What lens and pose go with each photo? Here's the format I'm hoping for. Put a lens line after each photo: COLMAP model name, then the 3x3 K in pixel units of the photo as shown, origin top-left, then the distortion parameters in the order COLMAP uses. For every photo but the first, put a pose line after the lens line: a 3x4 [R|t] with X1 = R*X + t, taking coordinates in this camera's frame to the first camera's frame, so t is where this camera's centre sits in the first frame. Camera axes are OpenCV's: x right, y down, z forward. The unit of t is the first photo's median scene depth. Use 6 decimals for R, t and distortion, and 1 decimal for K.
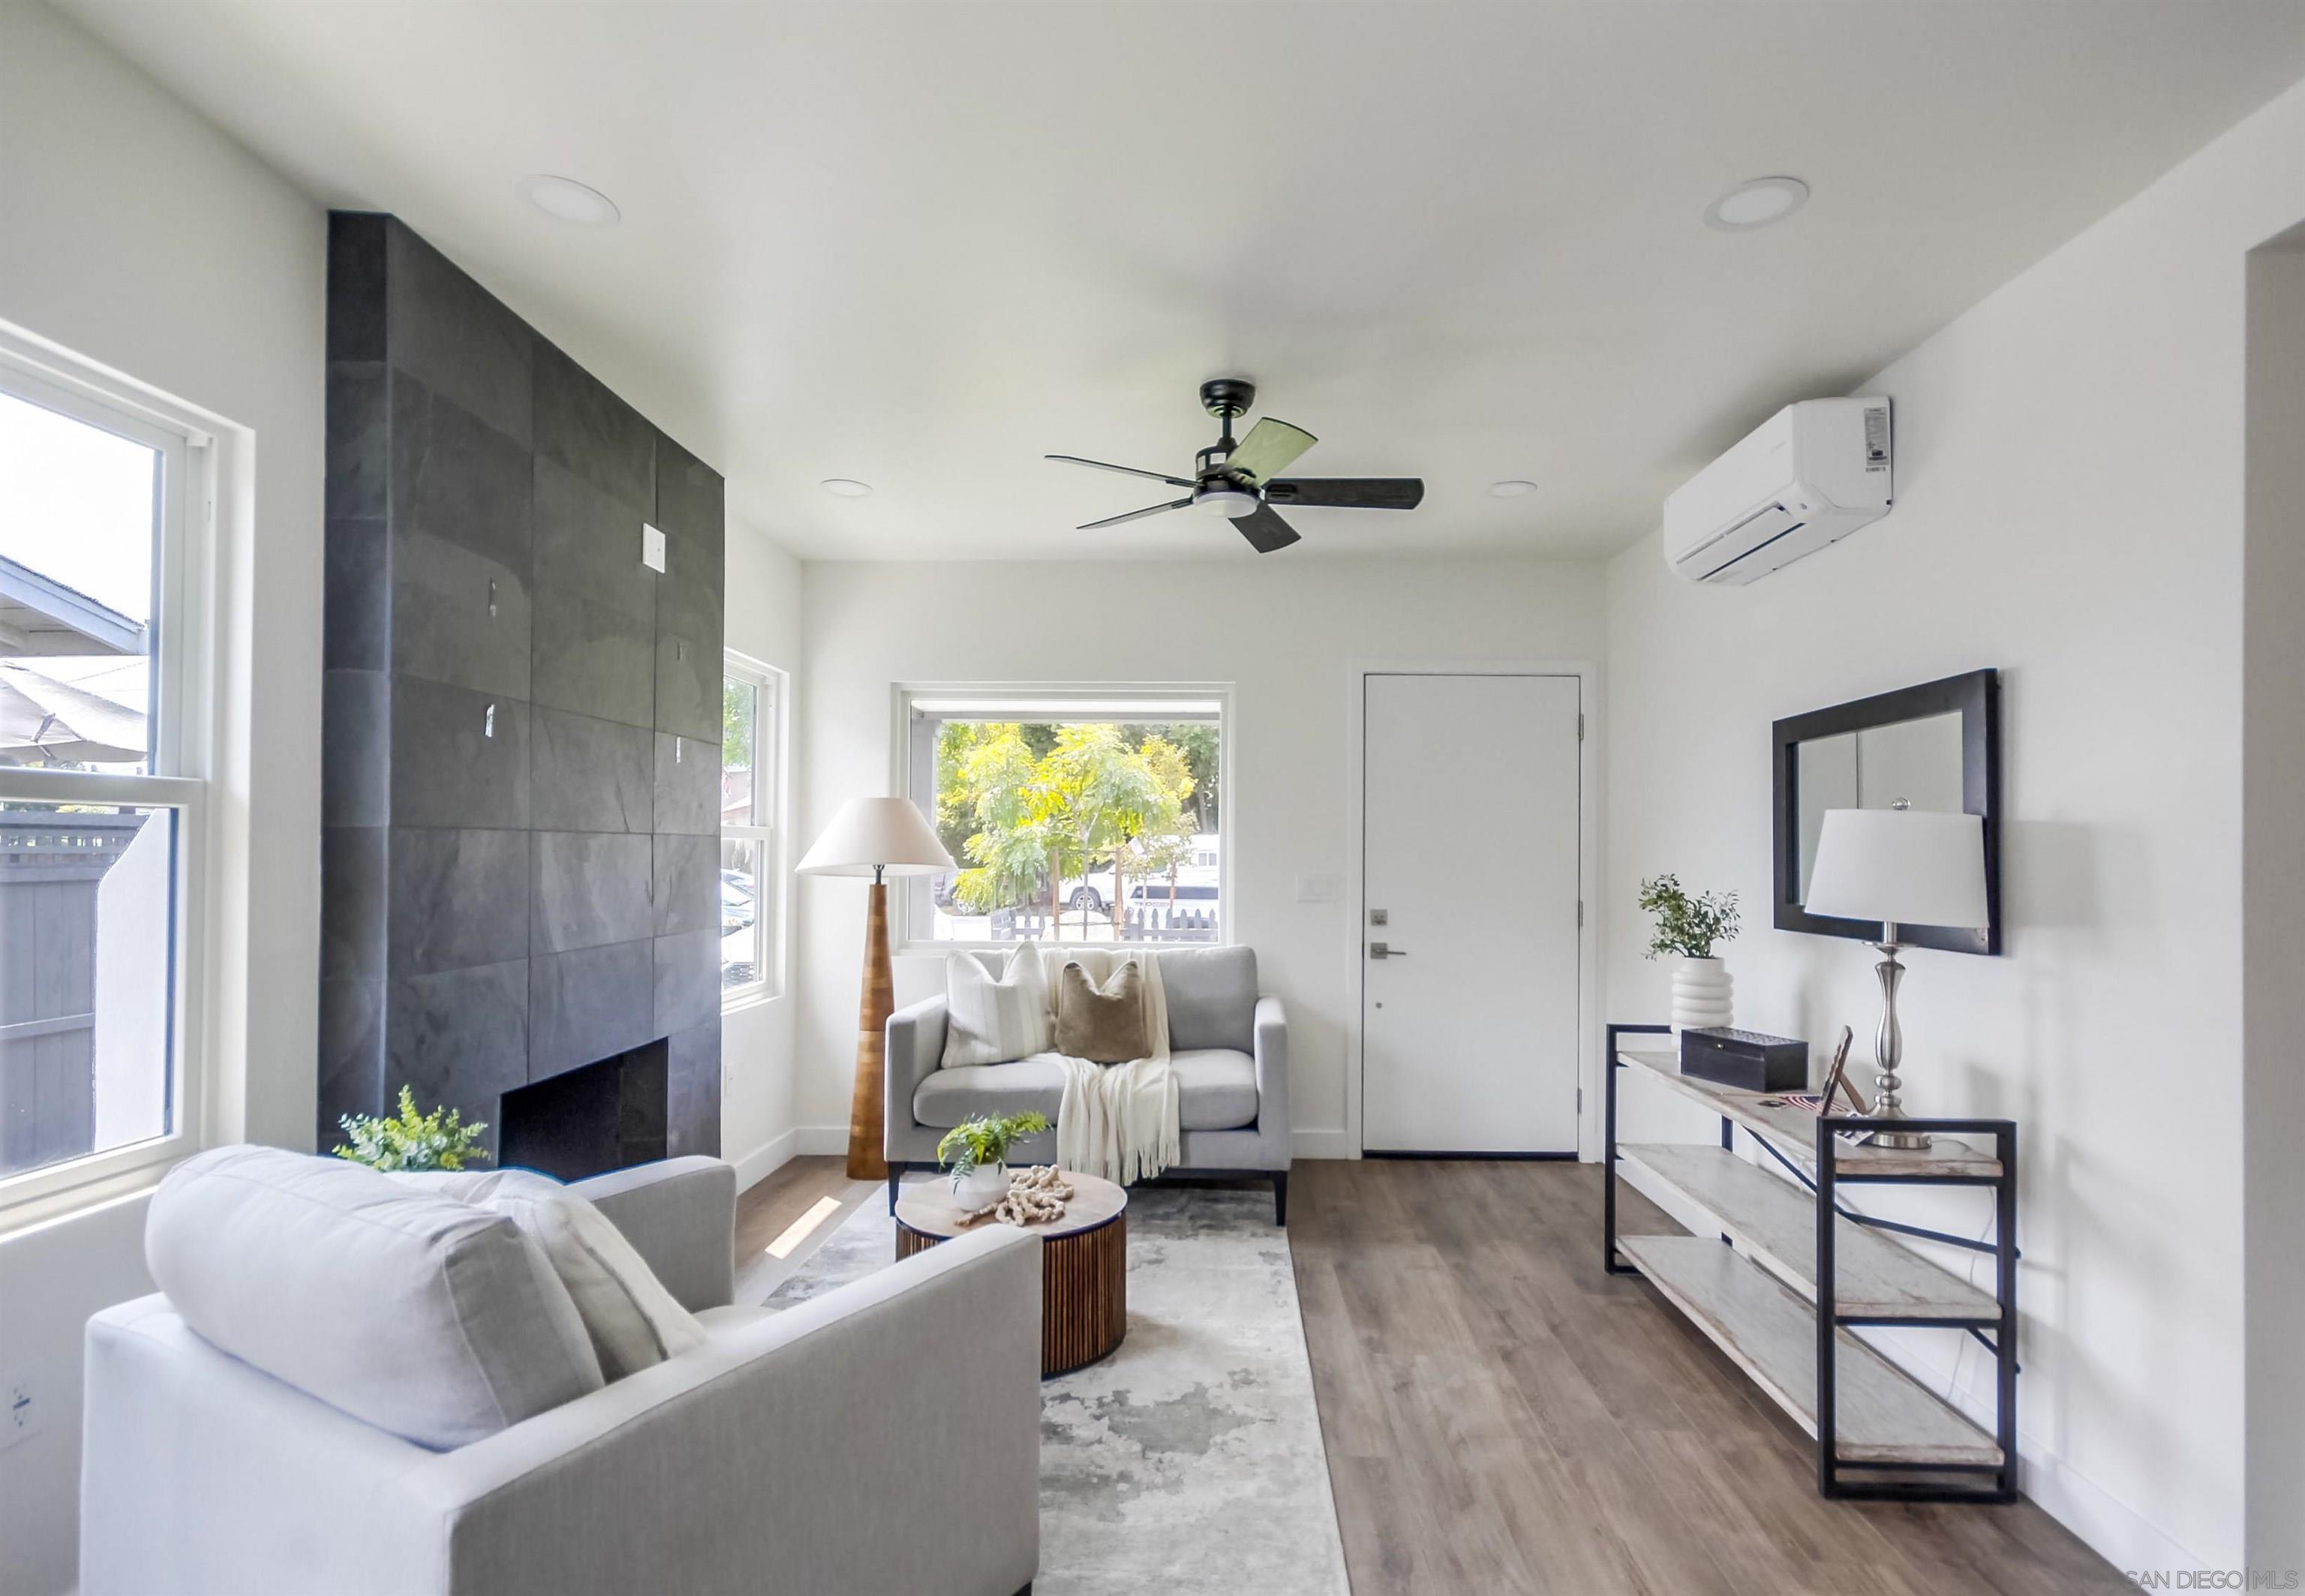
lens RADIAL K [[1231.3, 0, 1160.7], [0, 1231.3, 839.3], [0, 0, 1]] dist [-0.035631, 0.097097]
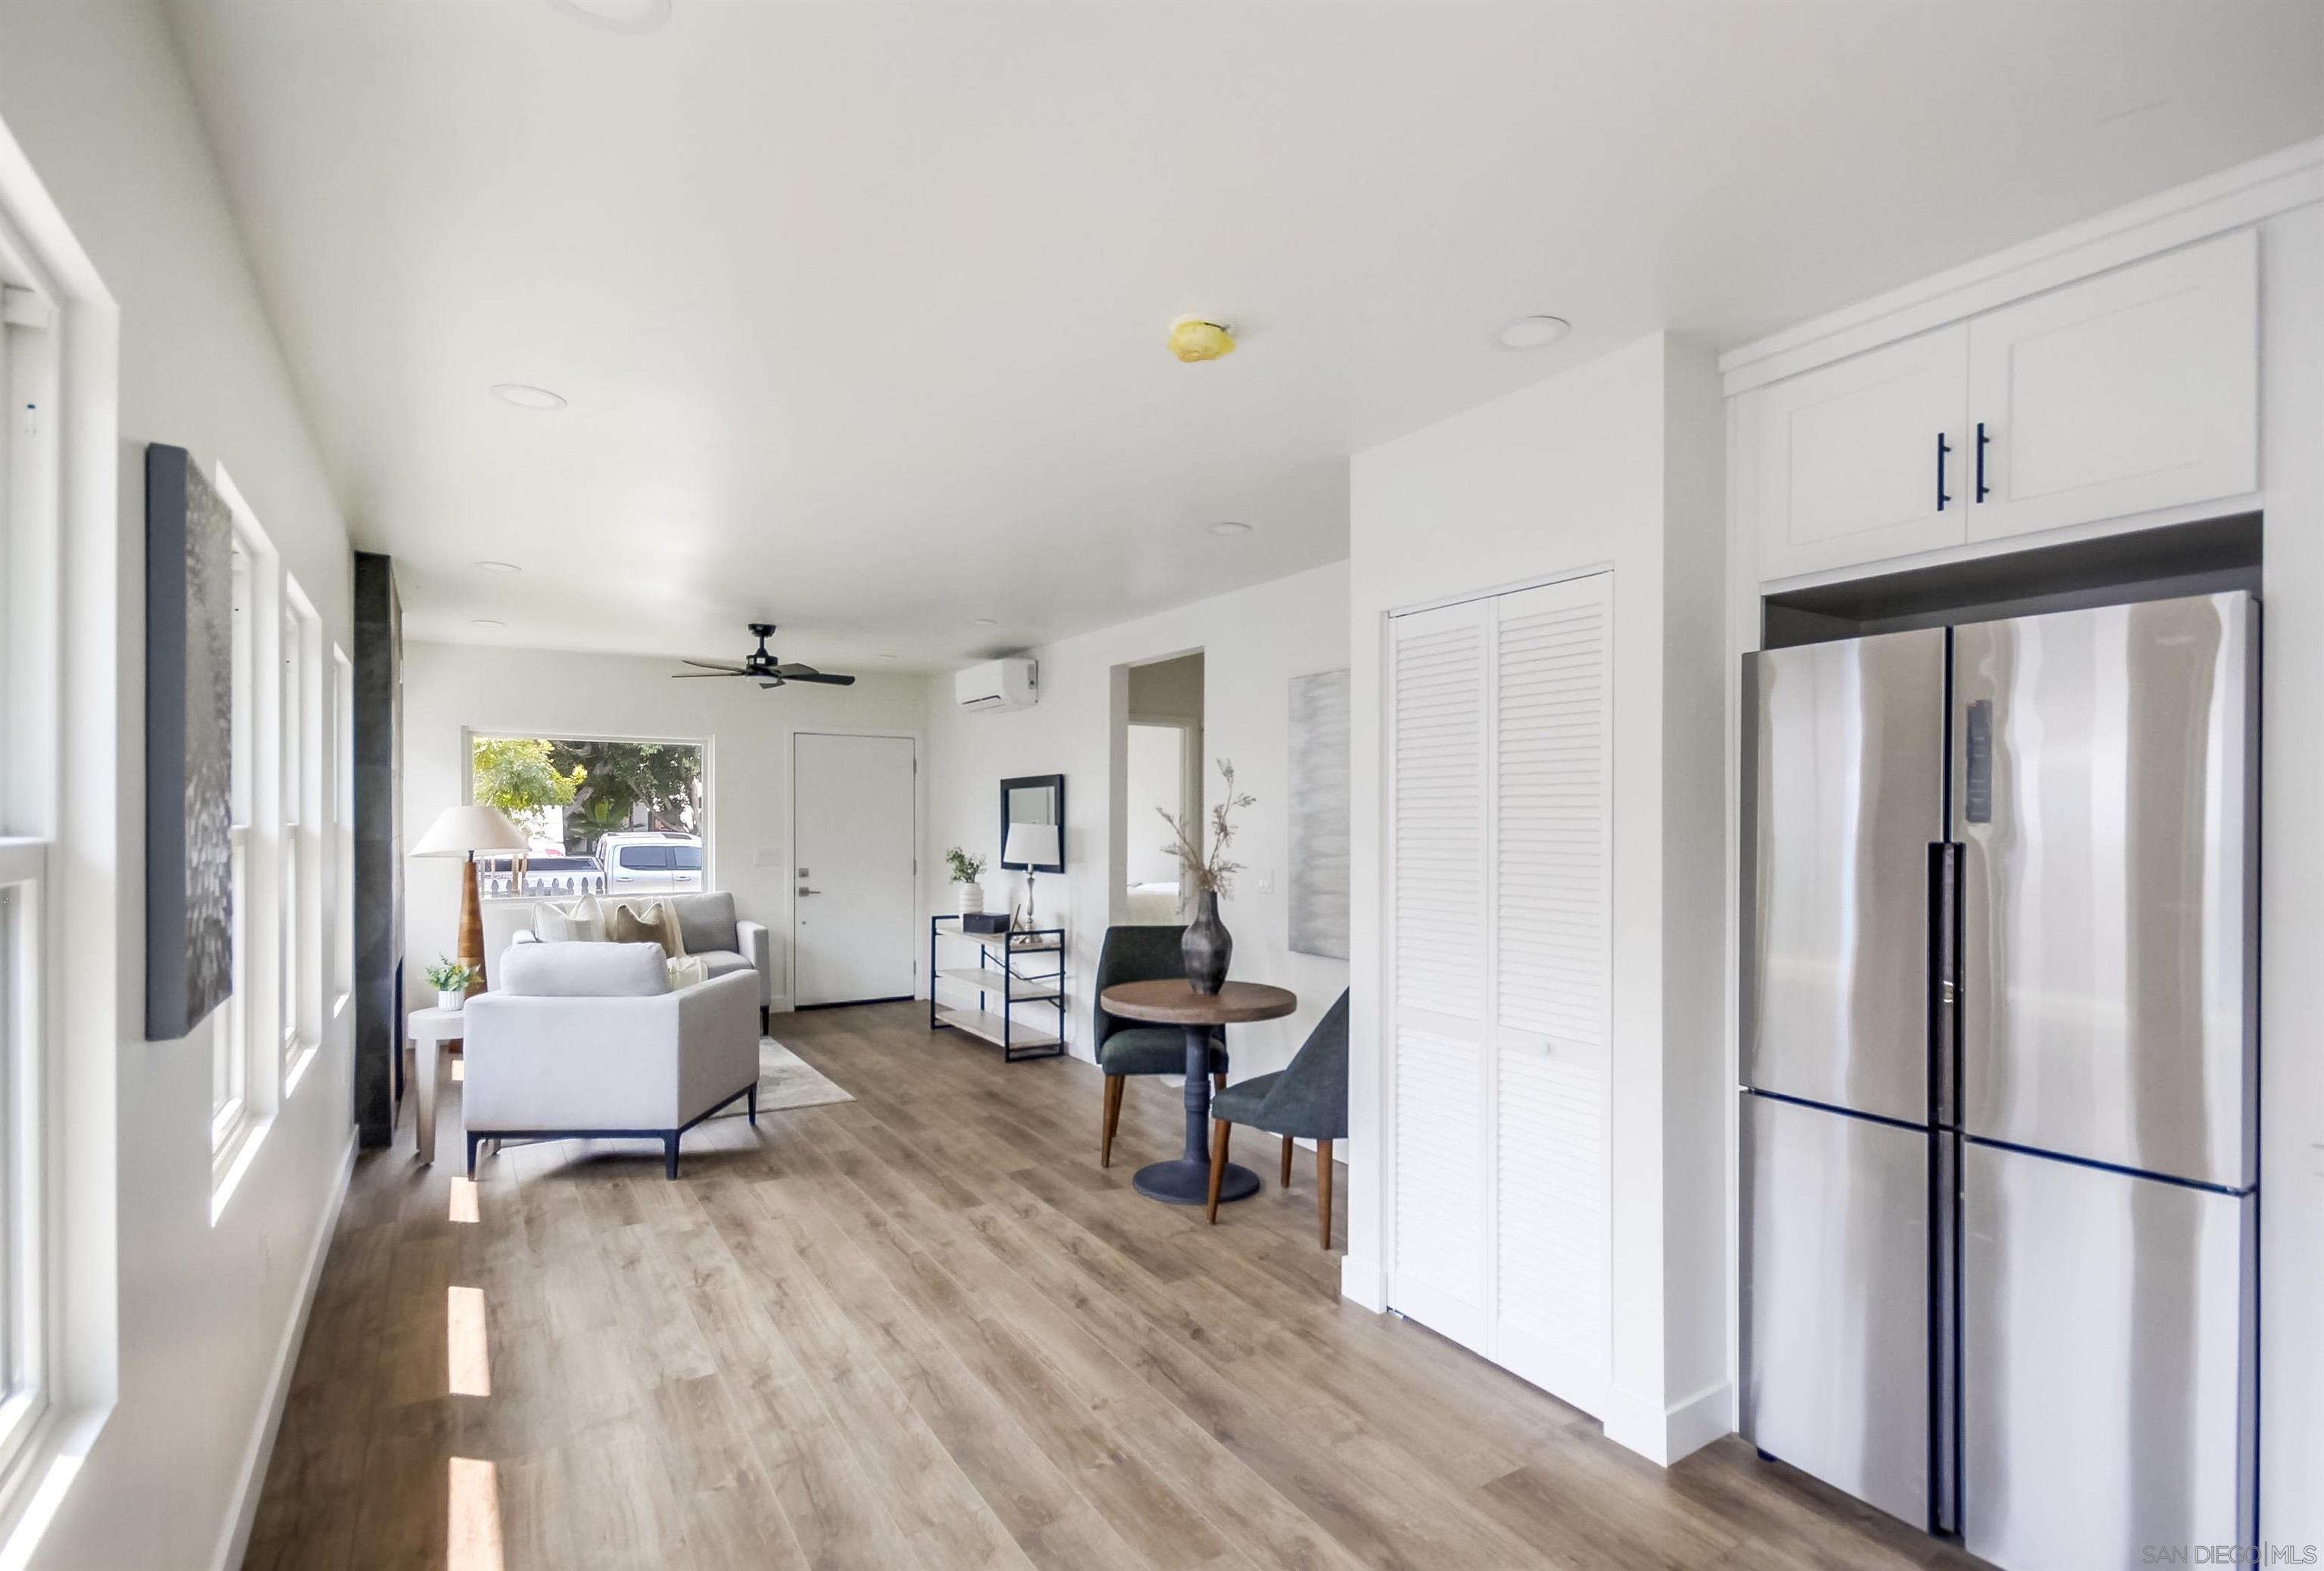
lens RADIAL K [[1095.9, 0, 1173.4], [0, 1095.9, 802.8], [0, 0, 1]] dist [0.008445, 0.000654]
pose [[0.837085, -0.001154, 0.547071, -0.383296], [0.003686, 0.999987, -0.003530, -0.046352], [-0.547060, 0.004971, 0.837079, -0.969785]]
